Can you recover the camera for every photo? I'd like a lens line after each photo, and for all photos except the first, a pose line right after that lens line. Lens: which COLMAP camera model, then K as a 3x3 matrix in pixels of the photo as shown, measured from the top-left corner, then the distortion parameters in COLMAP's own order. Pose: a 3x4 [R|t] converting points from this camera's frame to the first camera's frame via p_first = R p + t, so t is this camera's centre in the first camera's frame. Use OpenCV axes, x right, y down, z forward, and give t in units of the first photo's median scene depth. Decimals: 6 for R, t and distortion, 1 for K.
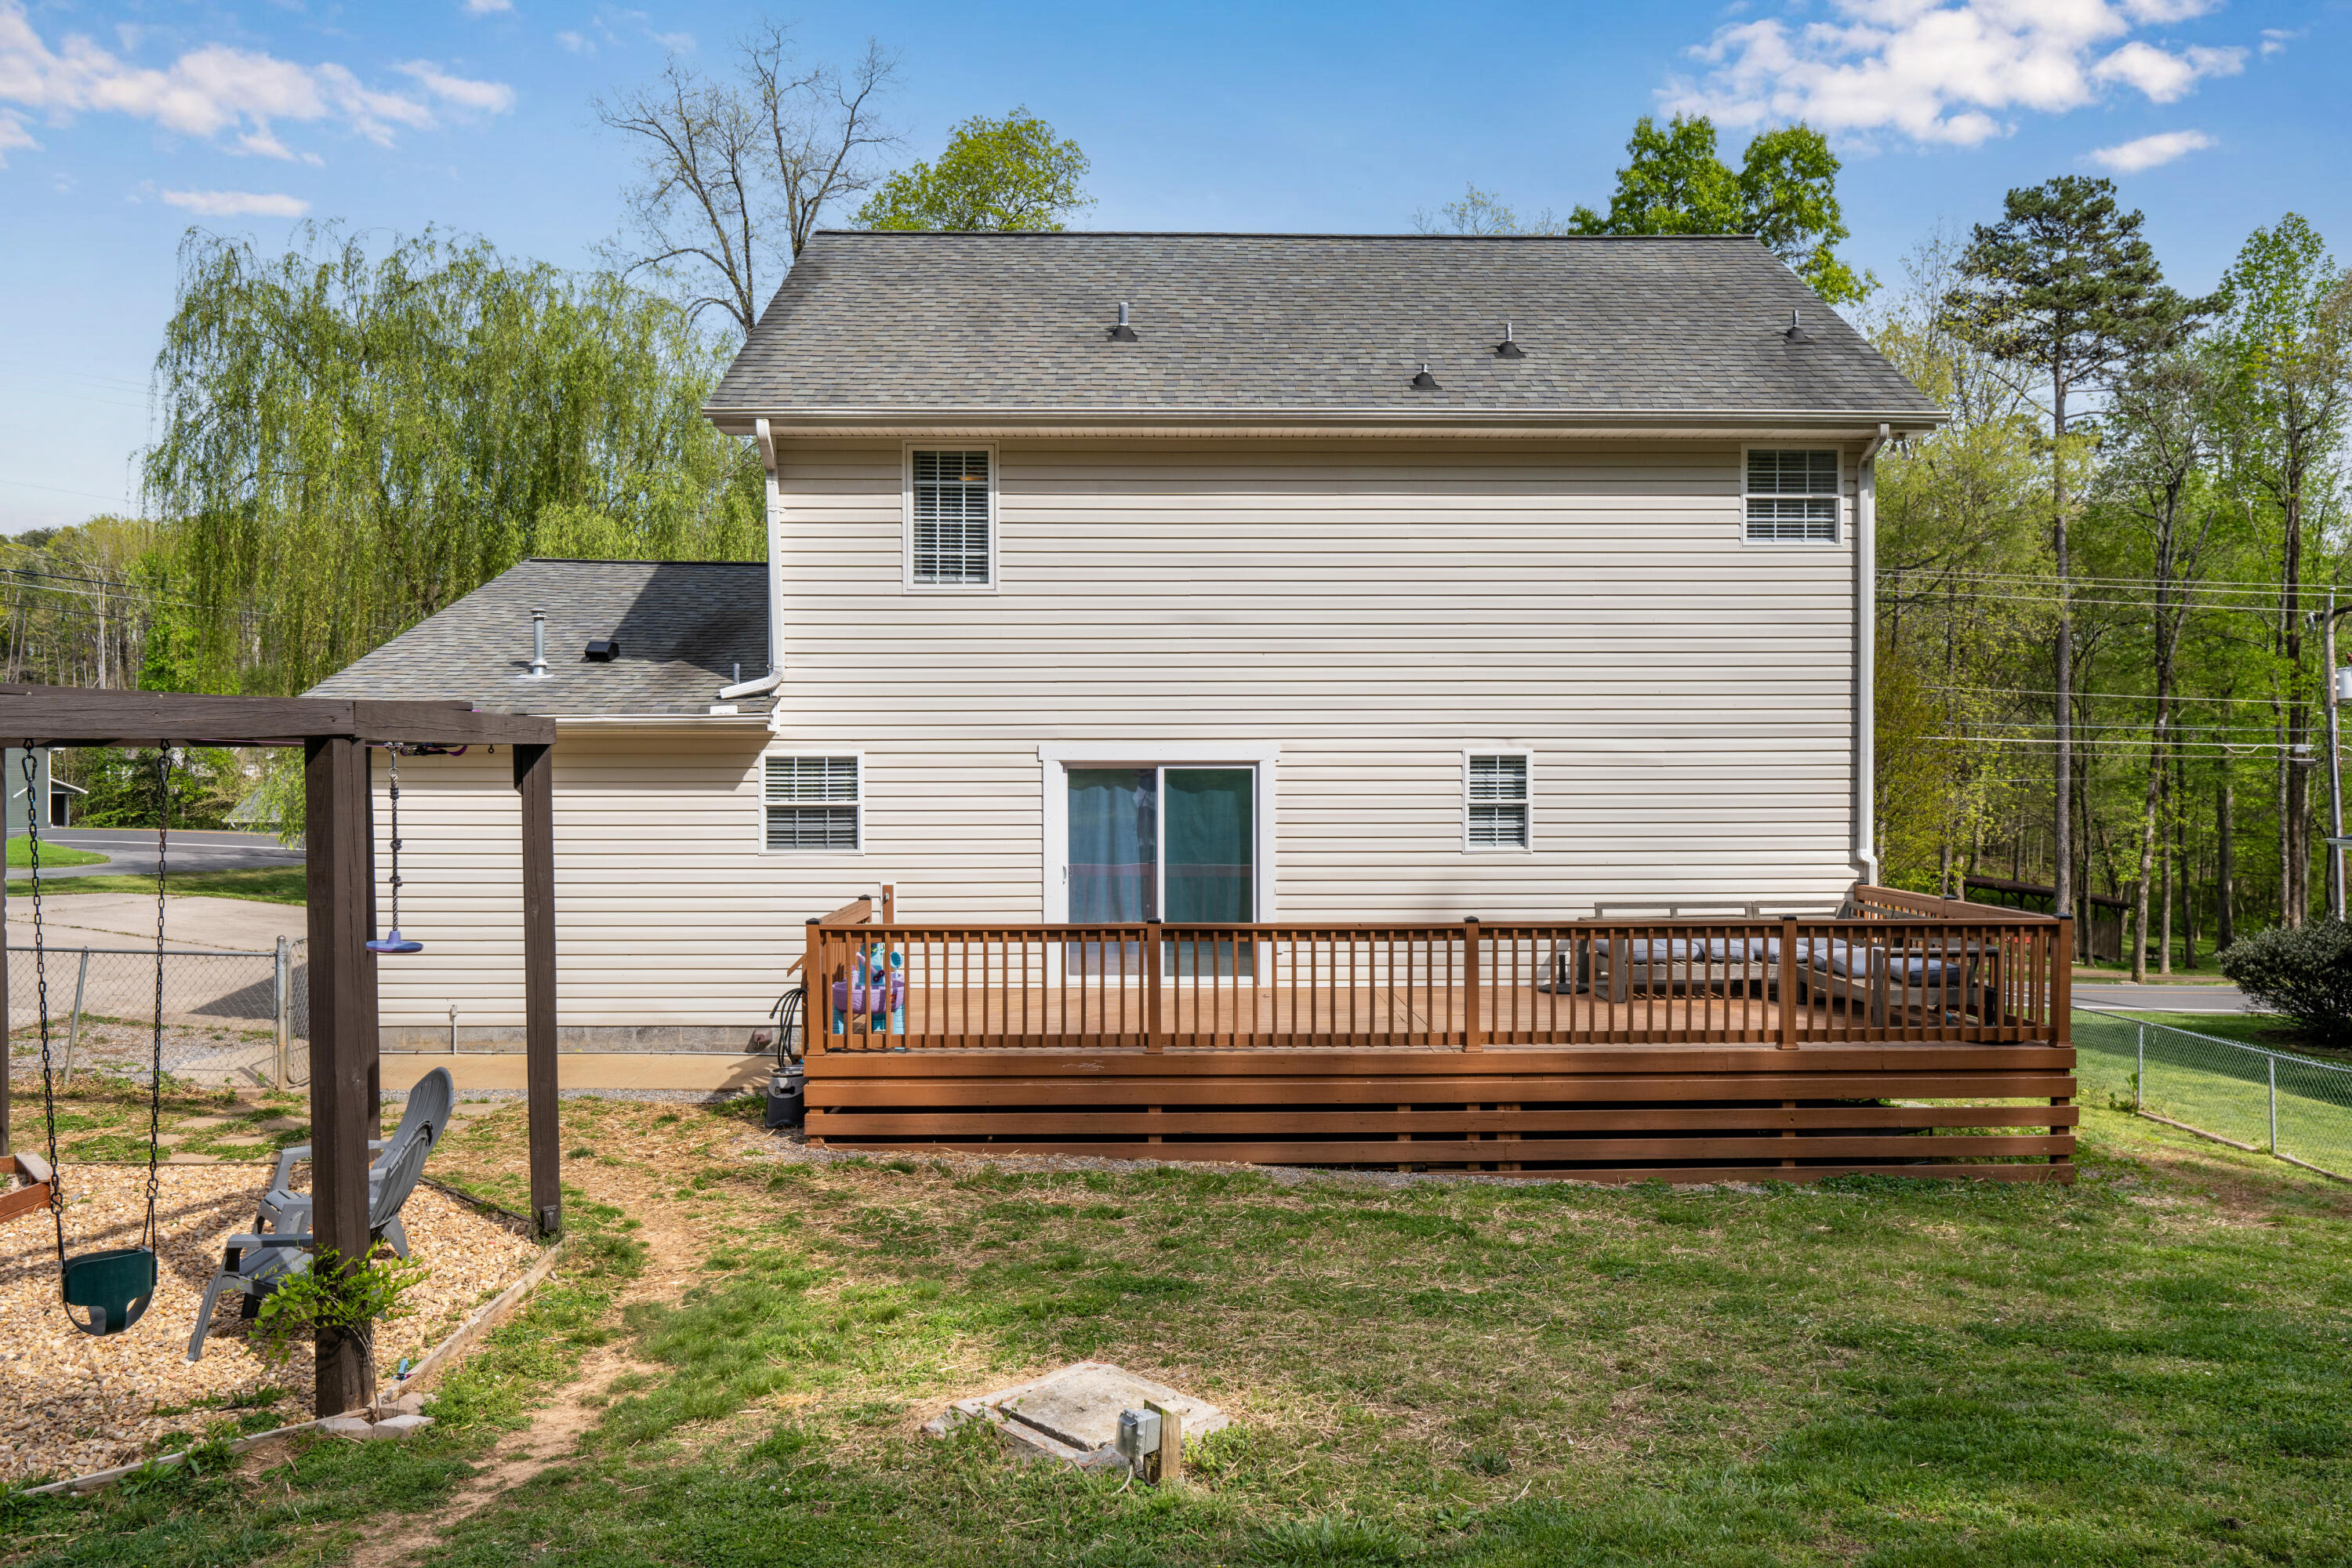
lens RADIAL K [[1647.6, 0, 1176.0], [0, 1647.6, 784.0], [0, 0, 1]] dist [-0.014006, -0.002208]
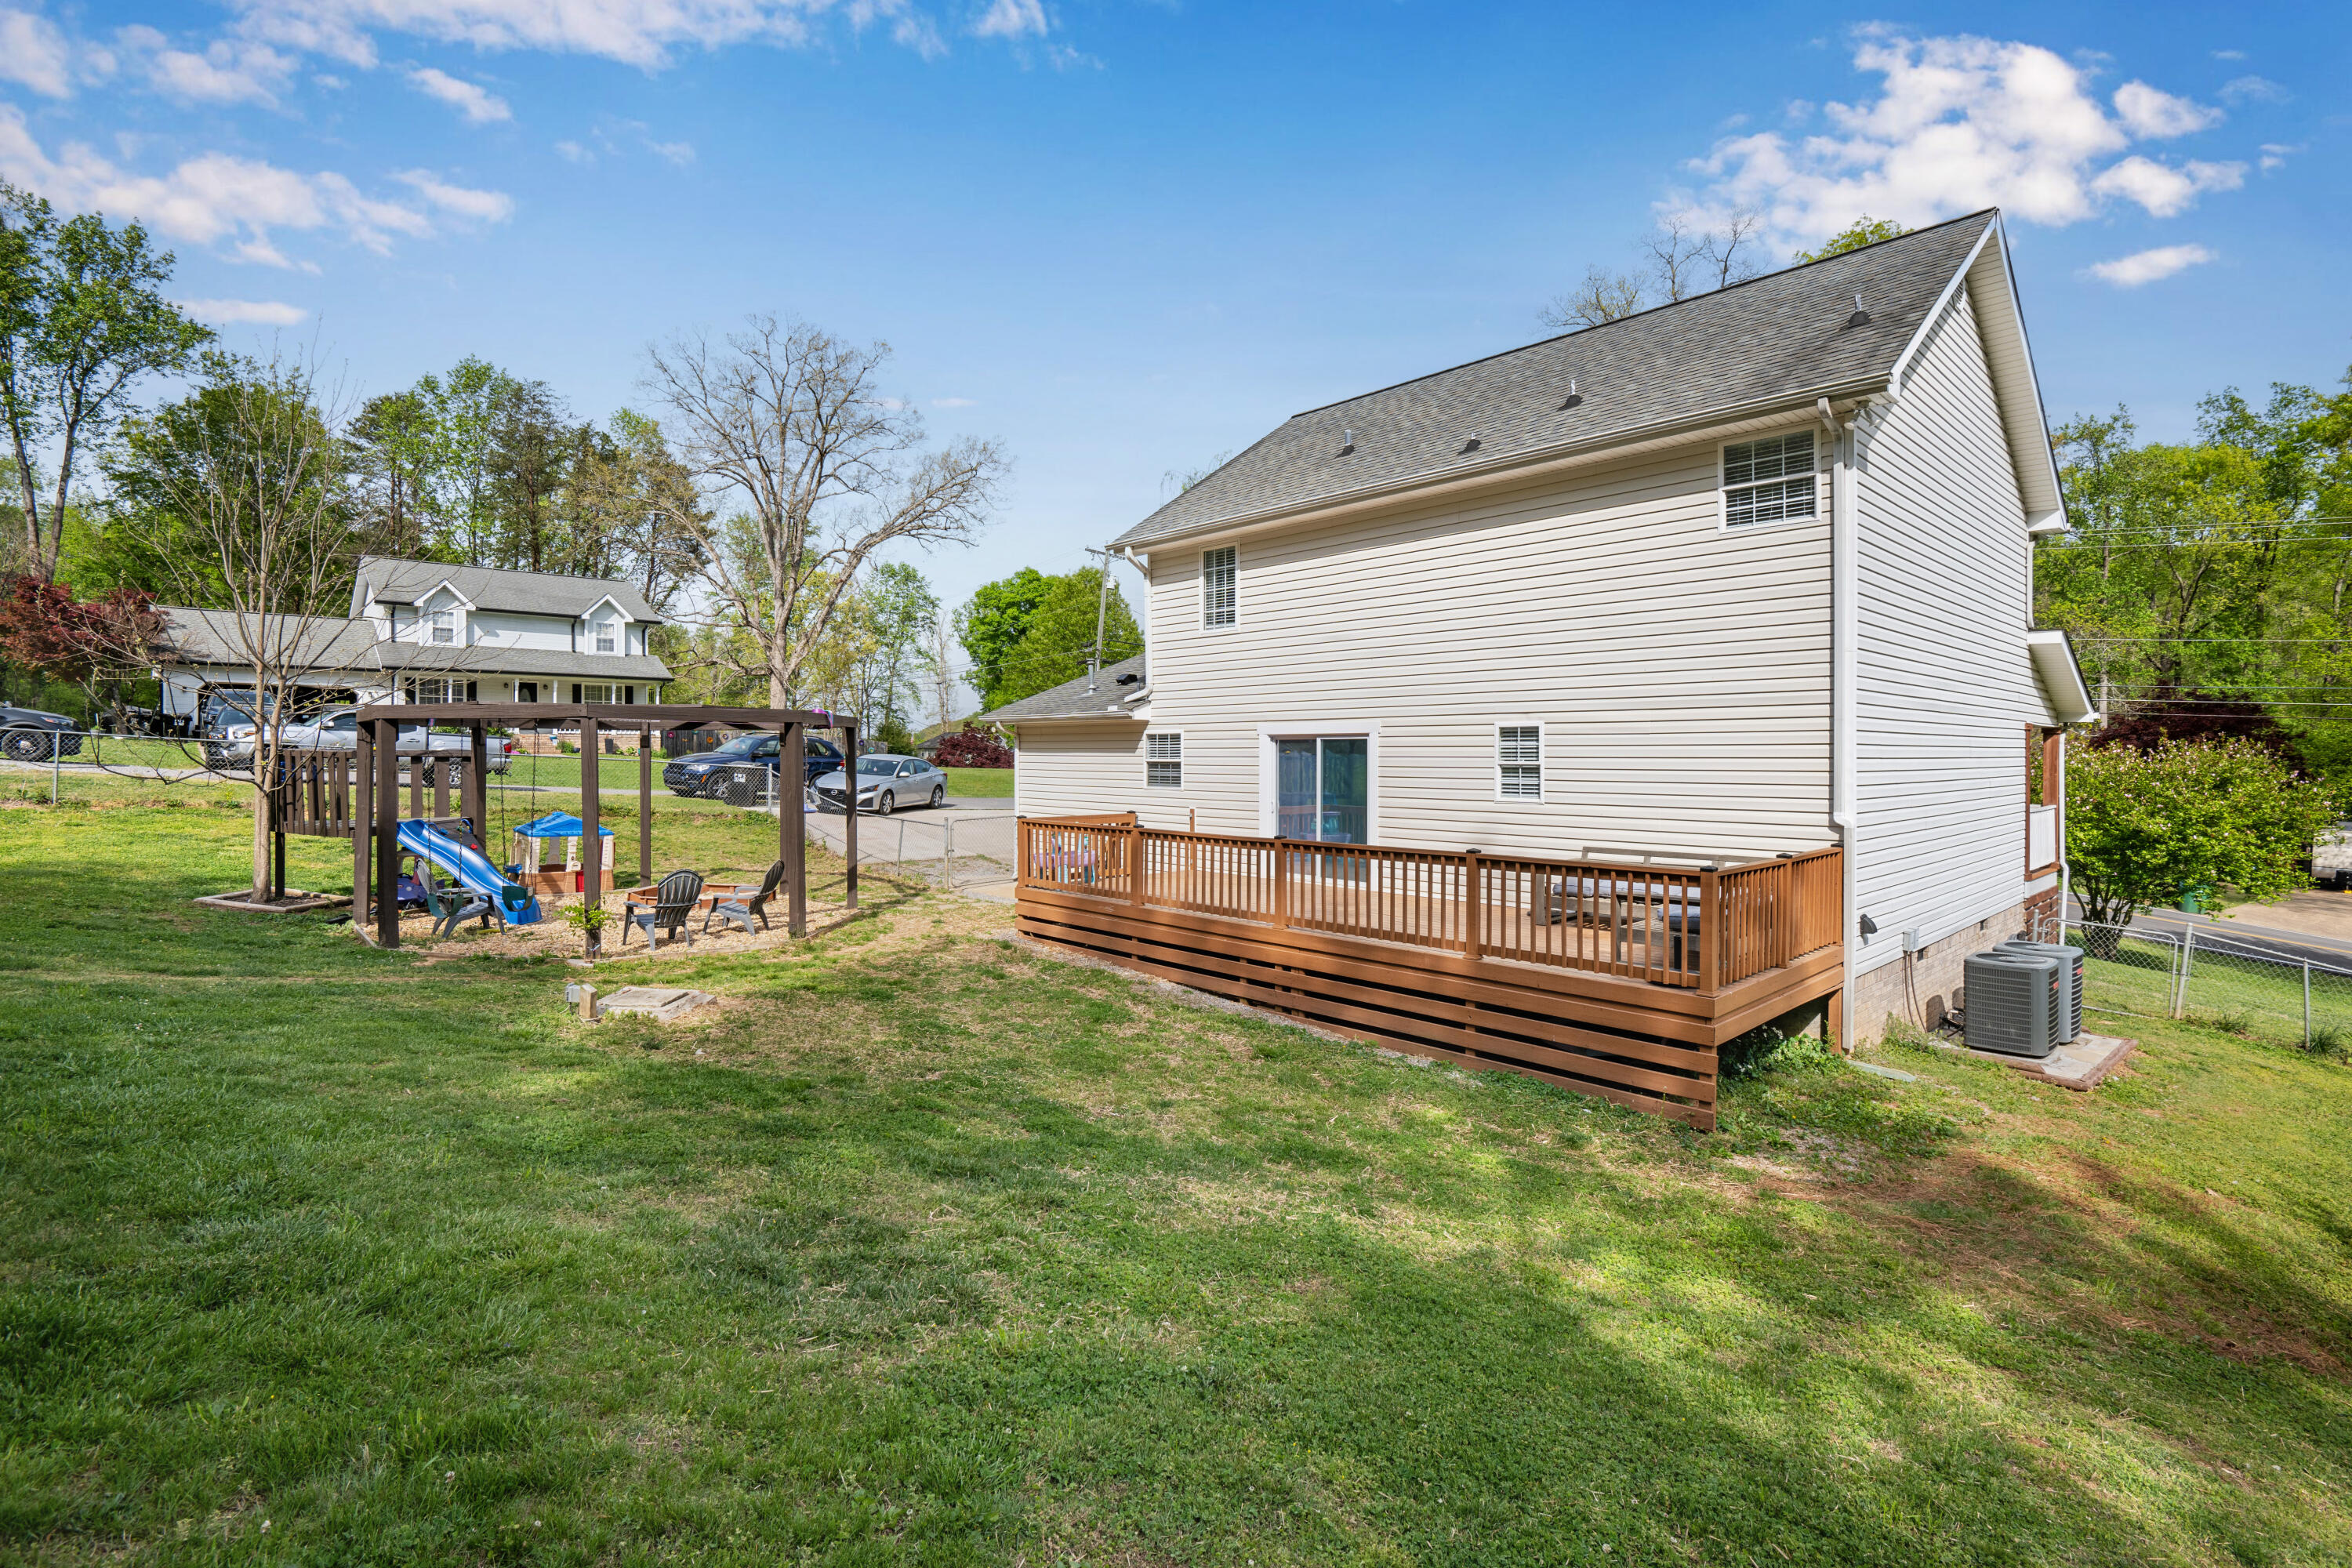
lens RADIAL K [[1137.2, 0, 1174.1], [0, 1137.2, 763.4], [0, 0, 1]] dist [-0.003823, -0.000962]
pose [[0.639447, 0.008105, -0.768793, 0.712675], [-0.014490, 0.999894, -0.001510, 0.016510], [0.768699, 0.012105, 0.639496, 0.233542]]
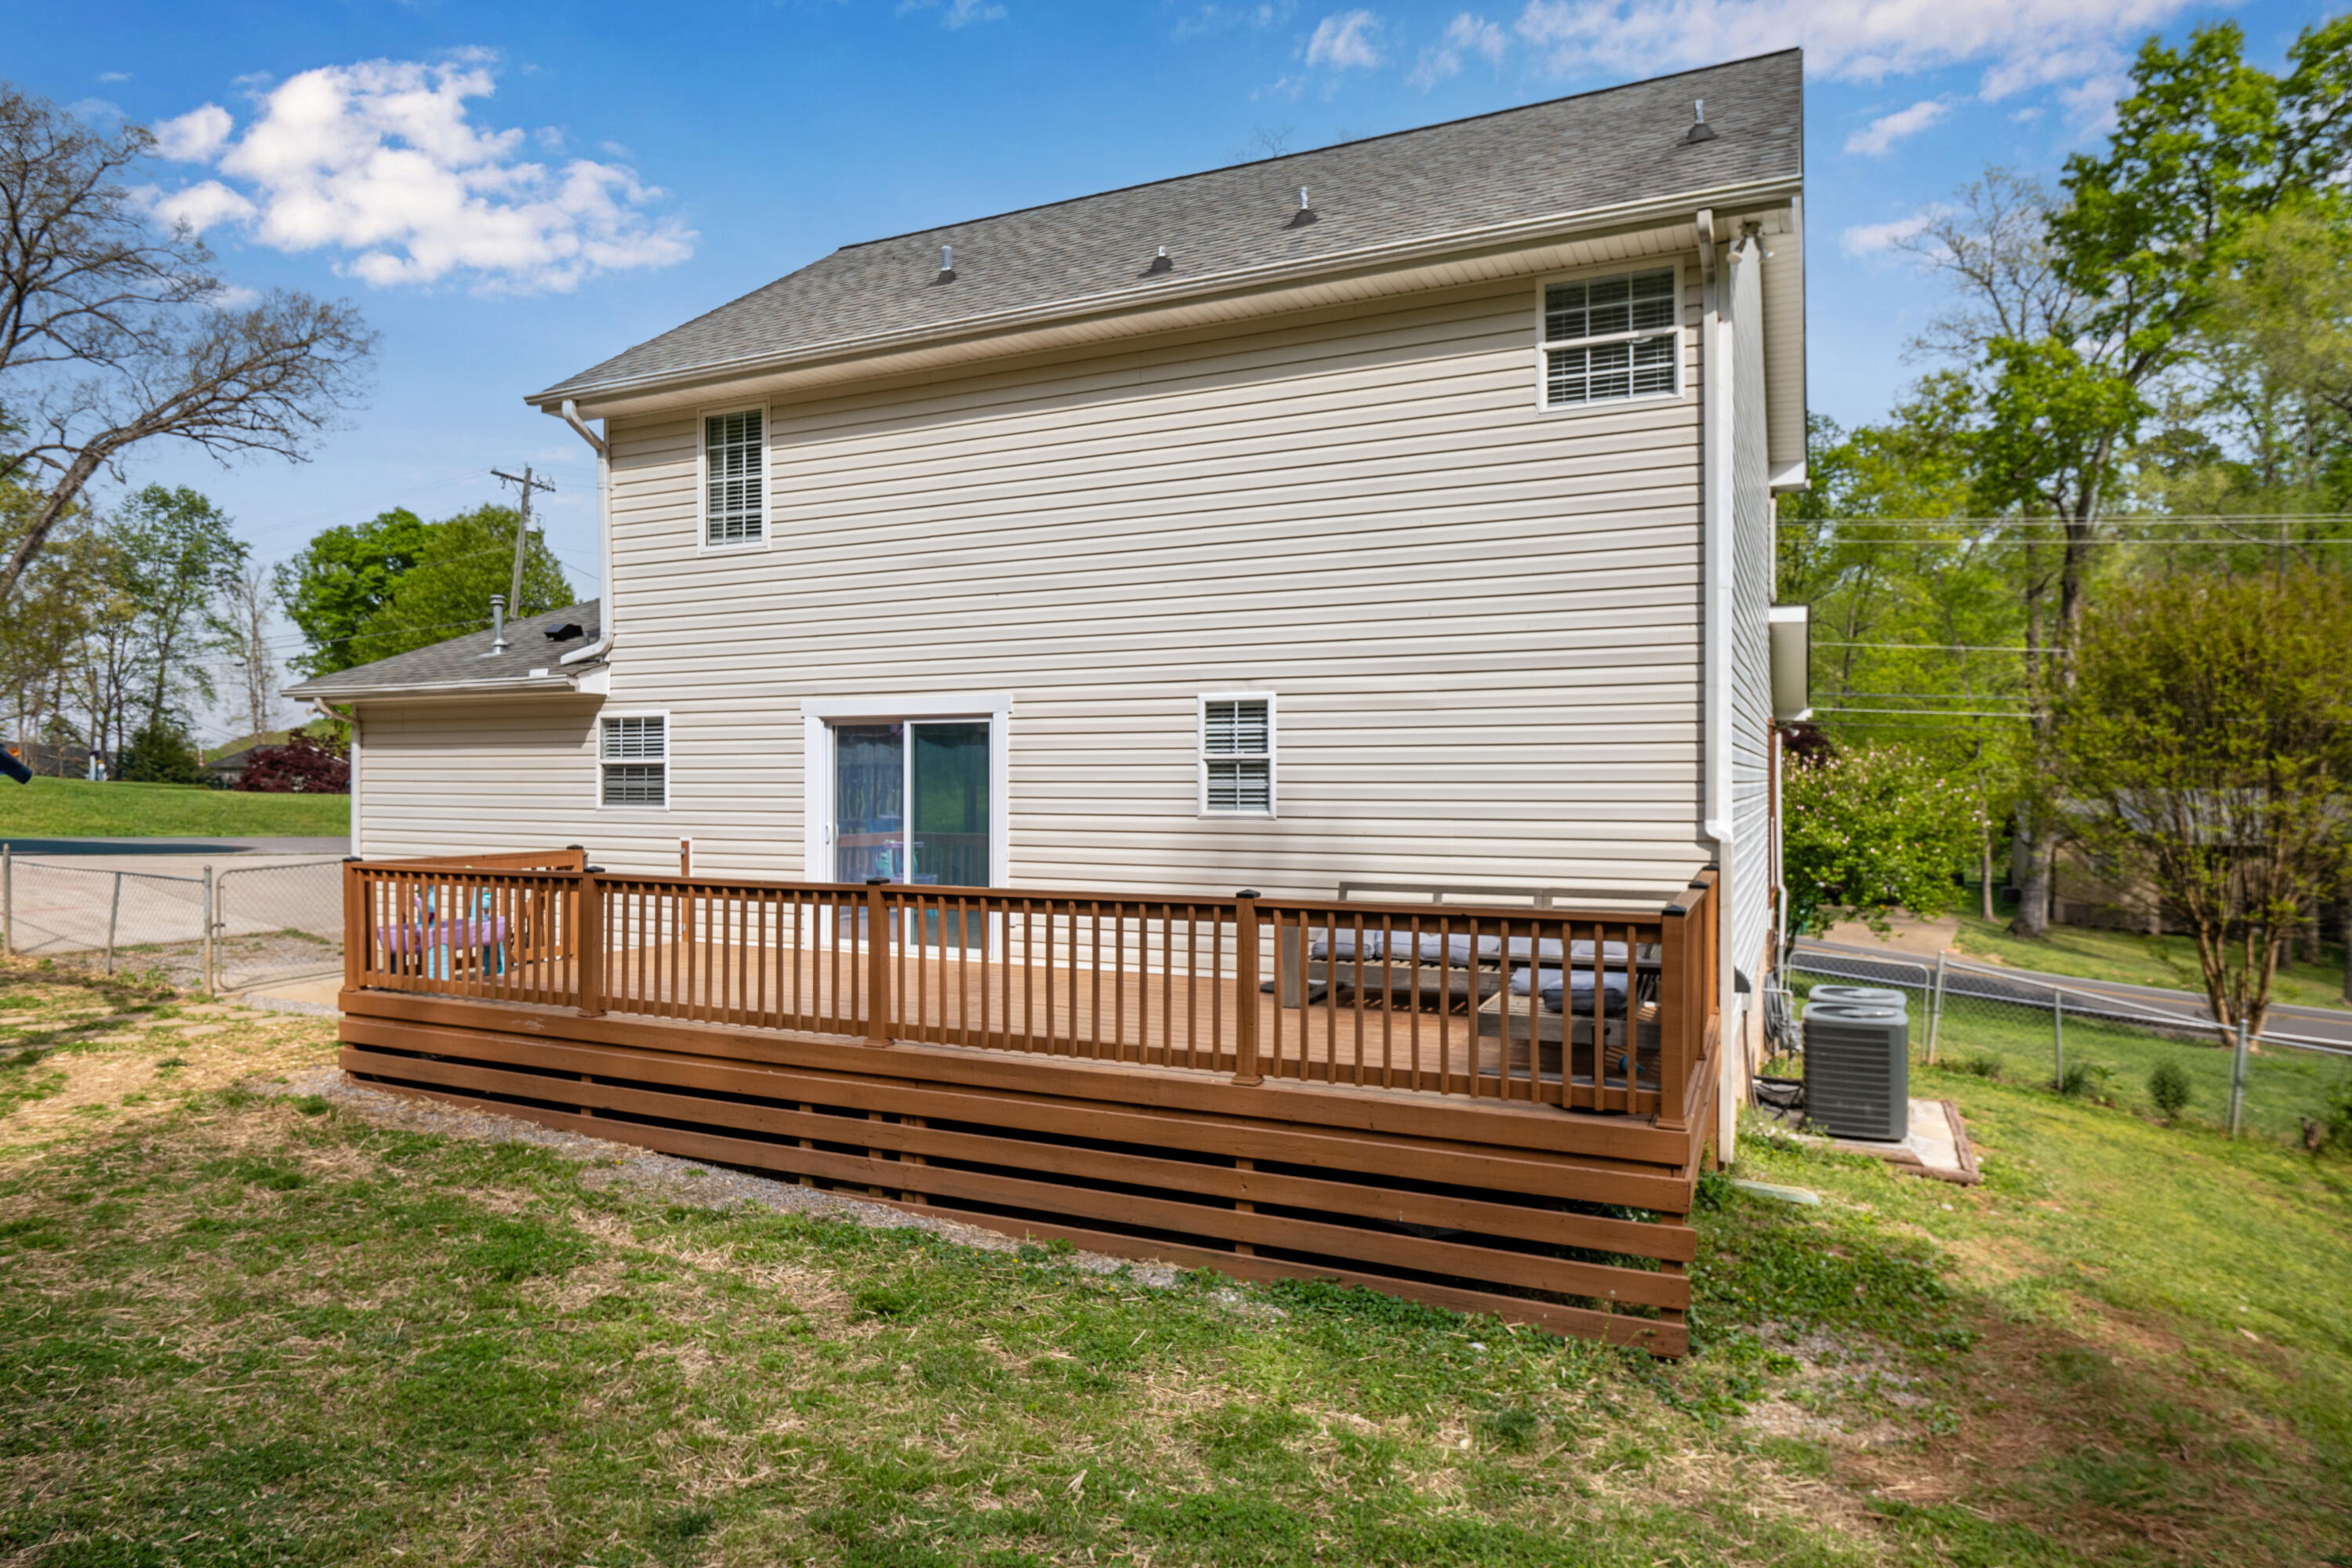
lens RADIAL K [[1362.5, 0, 1208.3], [0, 1362.5, 778.6], [0, 0, 1]] dist [-0.002391, -0.010768]
pose [[0.891247, 0.000060, -0.453518, 0.501431], [-0.008272, 0.999836, -0.016122, 0.033611], [0.453443, 0.018120, 0.891101, 0.387352]]
